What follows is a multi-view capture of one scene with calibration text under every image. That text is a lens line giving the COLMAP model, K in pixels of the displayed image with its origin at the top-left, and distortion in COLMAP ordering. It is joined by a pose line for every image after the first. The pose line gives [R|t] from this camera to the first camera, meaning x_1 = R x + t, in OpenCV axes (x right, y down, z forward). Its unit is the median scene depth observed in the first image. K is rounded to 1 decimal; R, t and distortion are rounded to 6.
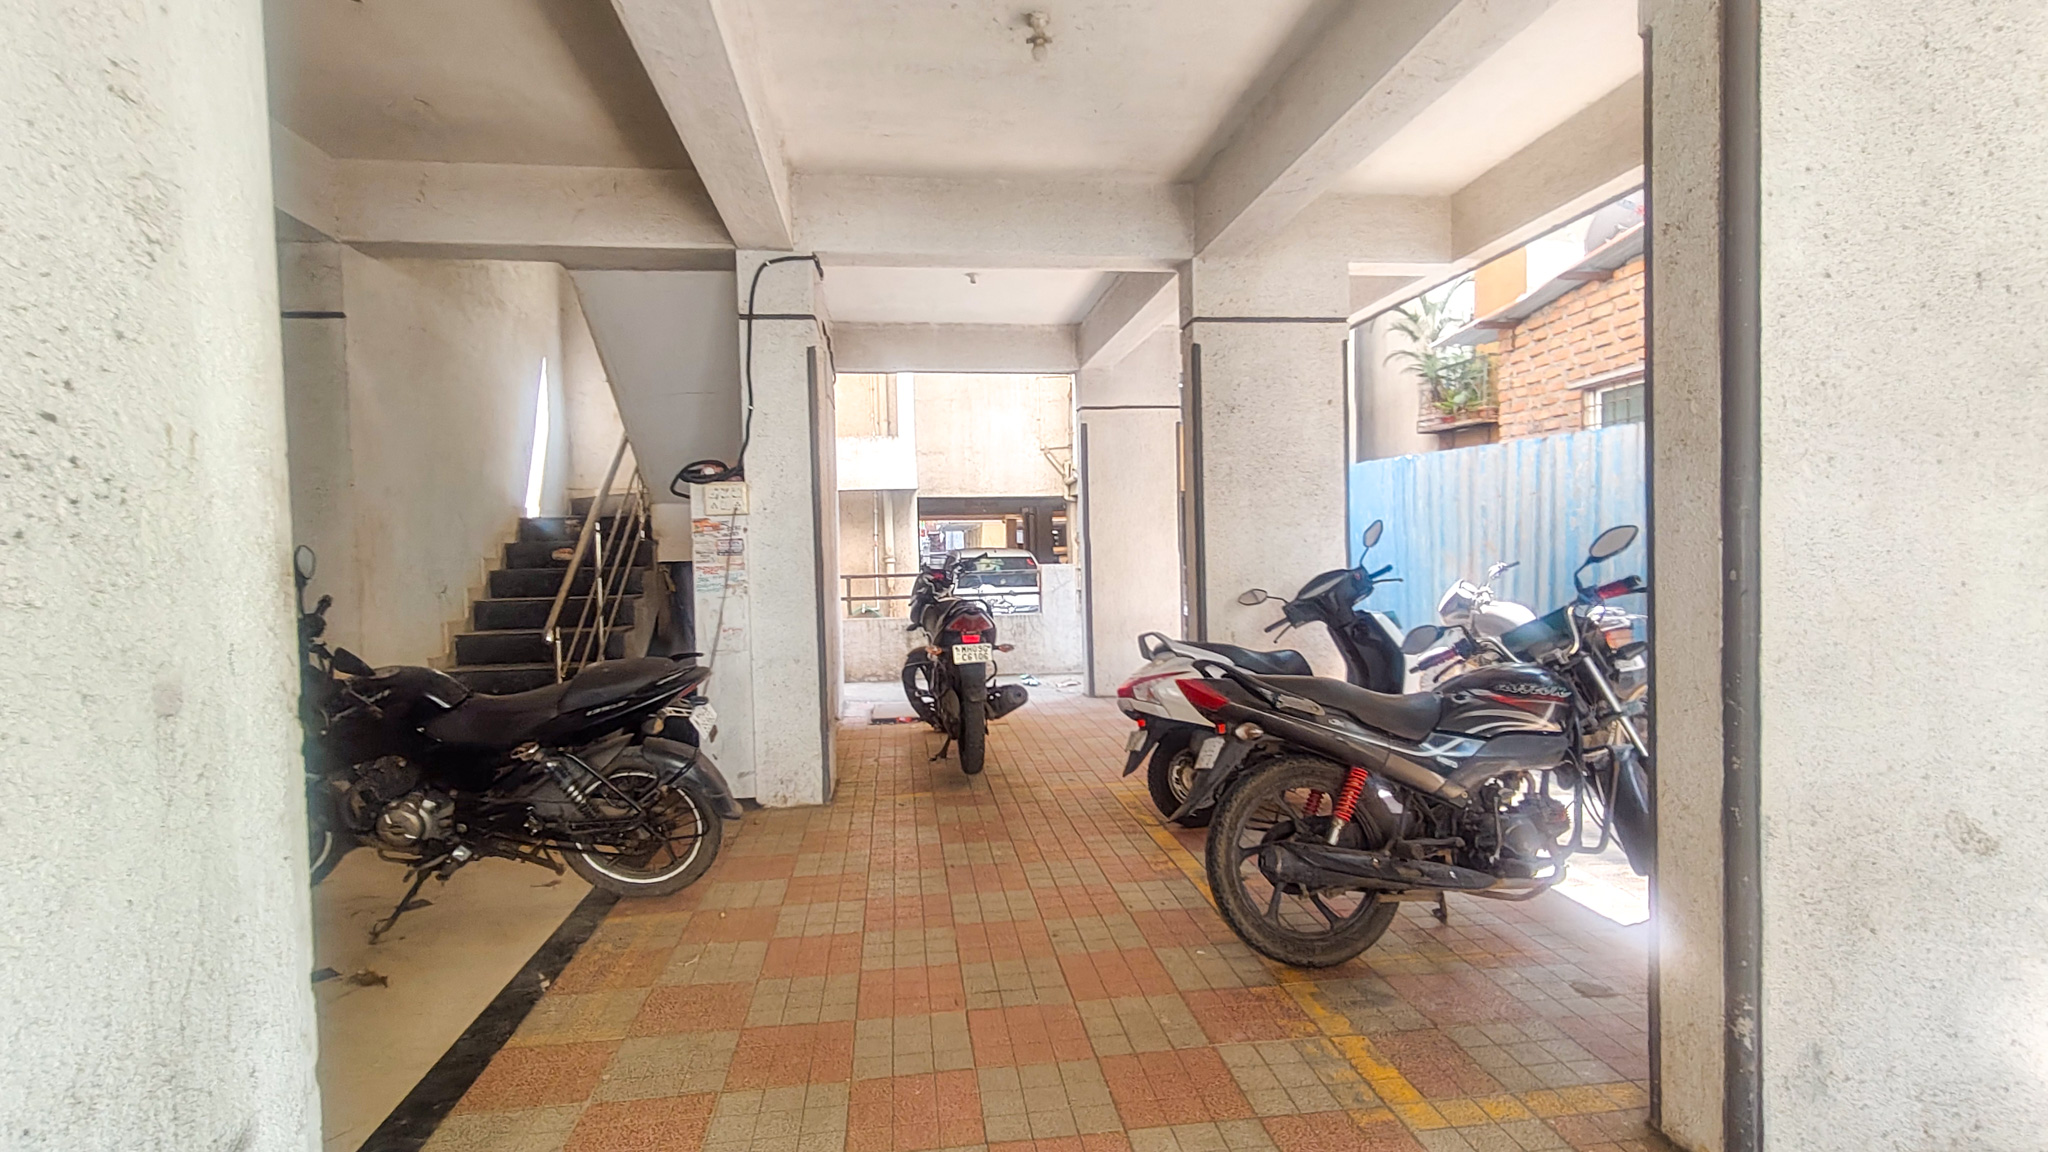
lens RADIAL K [[955.0, 0, 1025.4], [0, 955.0, 582.0], [0, 0, 1]] dist [0.000024, -0.000072]
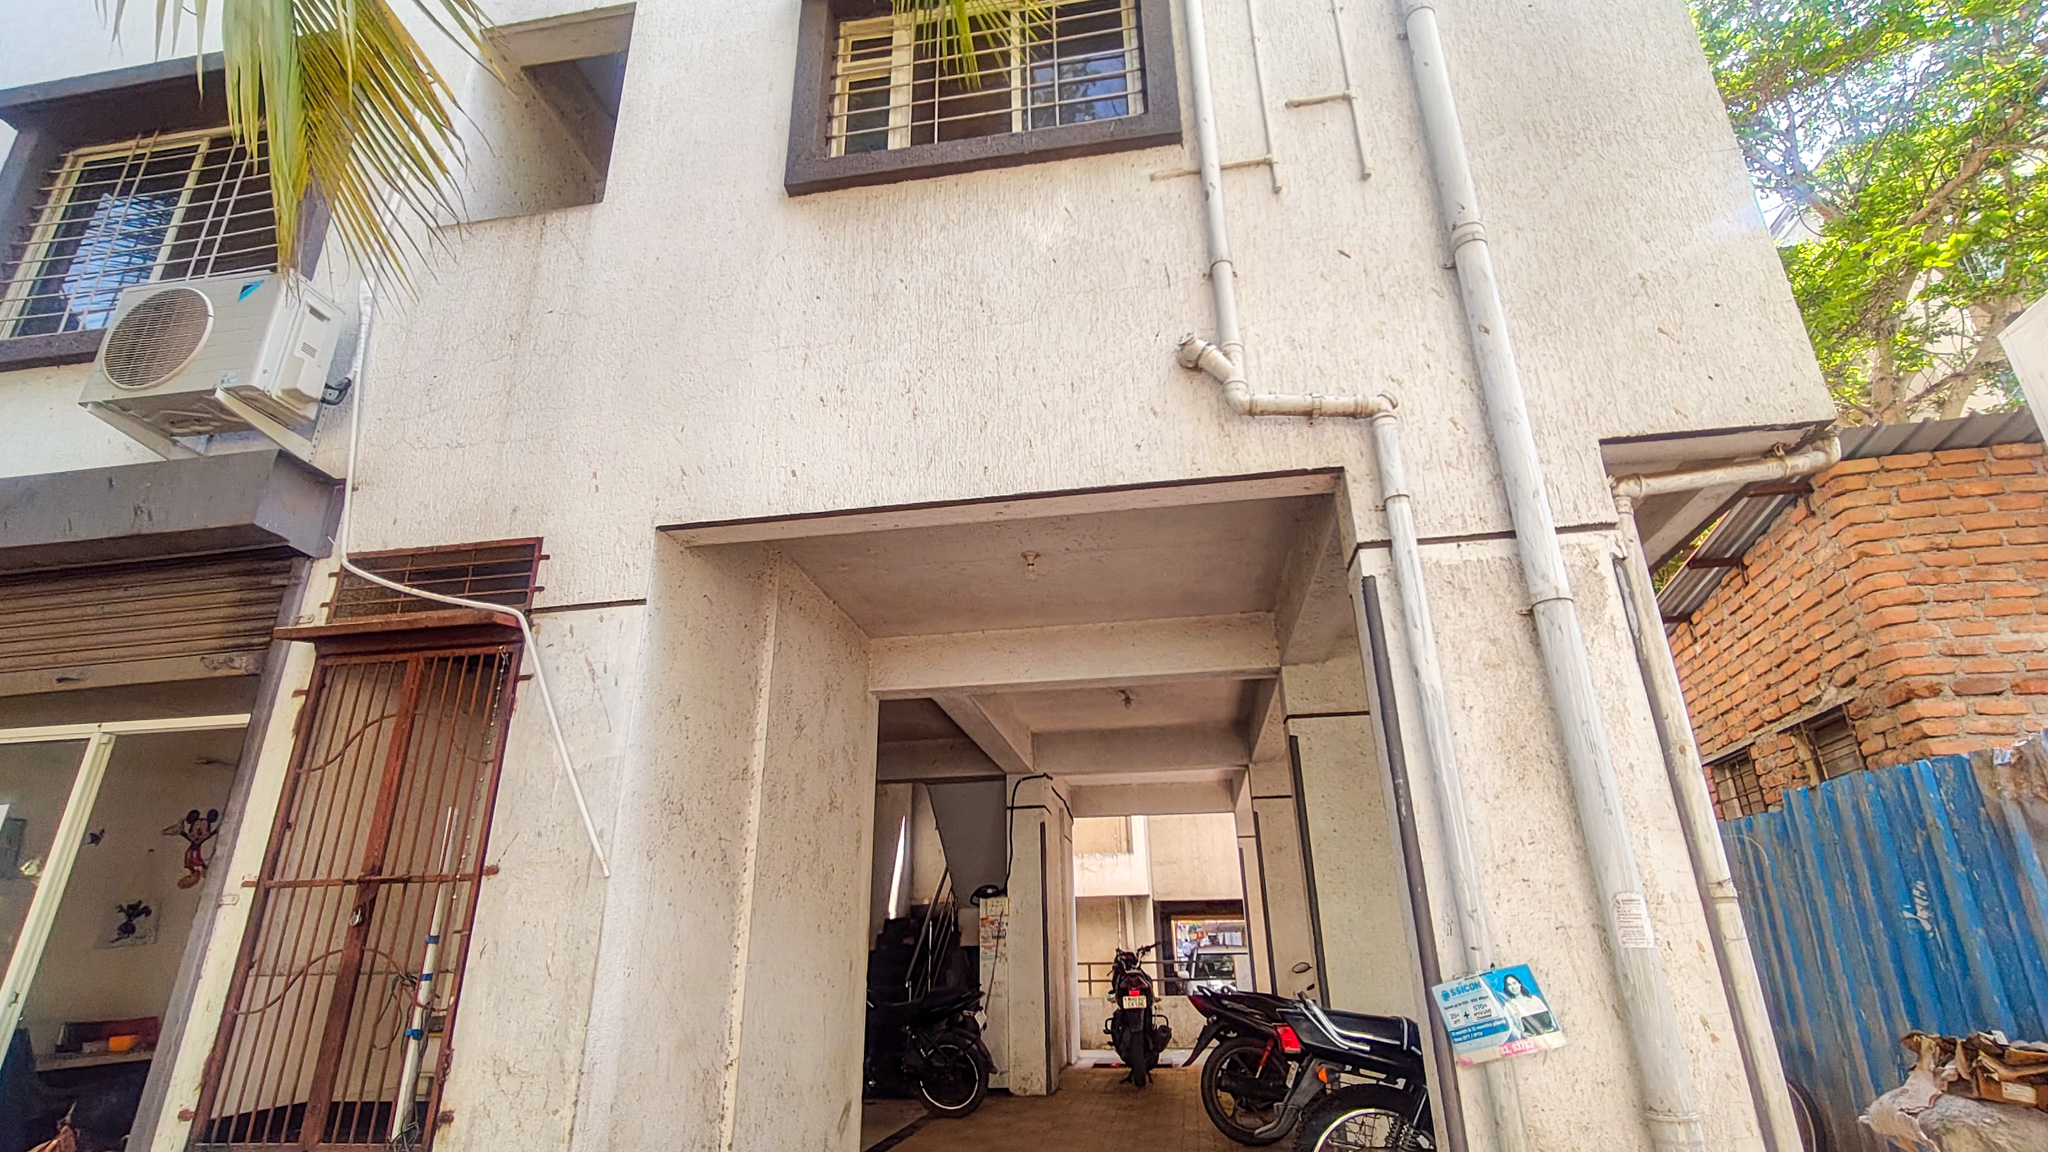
lens RADIAL K [[964.4, 0, 1014.3], [0, 964.4, 583.4], [0, 0, 1]] dist [0.006161, -0.000857]
pose [[0.952876, -0.098919, -0.286780, 0.289778], [-0.021168, 0.921358, -0.388138, 0.056233], [0.302622, 0.375918, 0.875846, -0.794828]]
